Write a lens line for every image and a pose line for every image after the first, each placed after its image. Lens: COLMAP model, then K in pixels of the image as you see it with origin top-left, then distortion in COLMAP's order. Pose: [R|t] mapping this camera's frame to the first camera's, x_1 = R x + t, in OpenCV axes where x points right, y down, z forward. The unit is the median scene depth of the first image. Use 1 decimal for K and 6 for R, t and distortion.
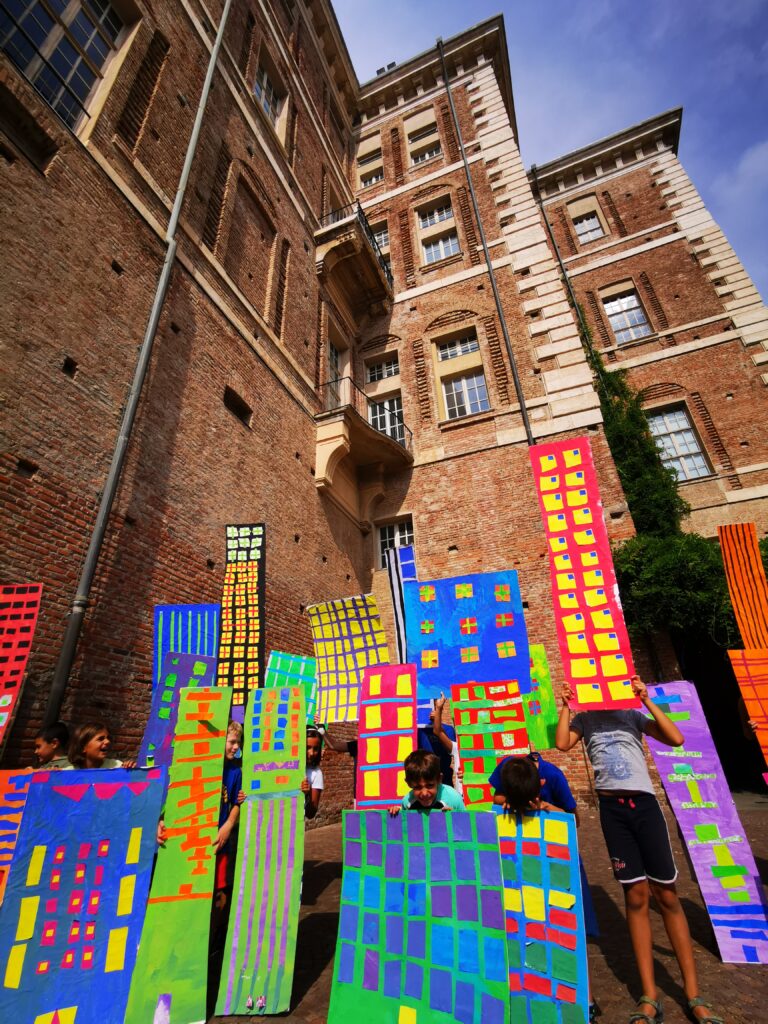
lens RADIAL K [[504.1, 0, 380.3], [0, 504.1, 498.3], [0, 0, 1]] dist [-0.001523, 0.000256]
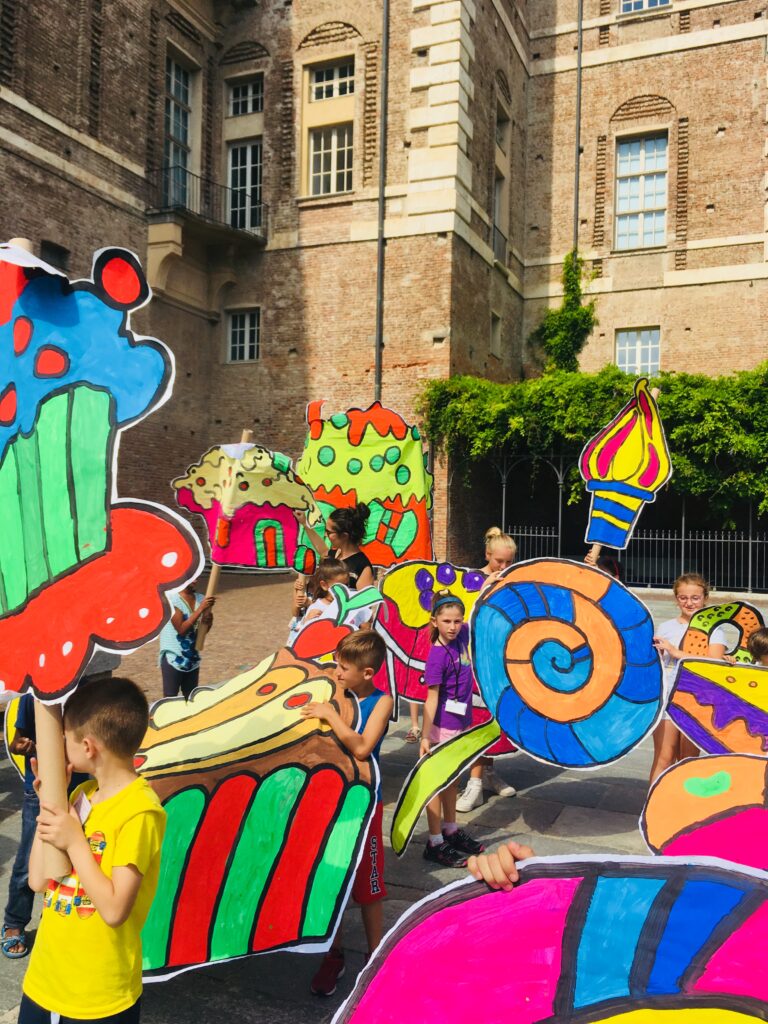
lens RADIAL K [[928.3, 0, 367.8], [0, 928.3, 508.9], [0, 0, 1]] dist [0.131212, -0.169469]
pose [[0.995478, 0.074143, -0.059376, 0.395007], [-0.037049, 0.878654, 0.476020, -0.480444], [0.087464, -0.471668, 0.877428, -0.722377]]
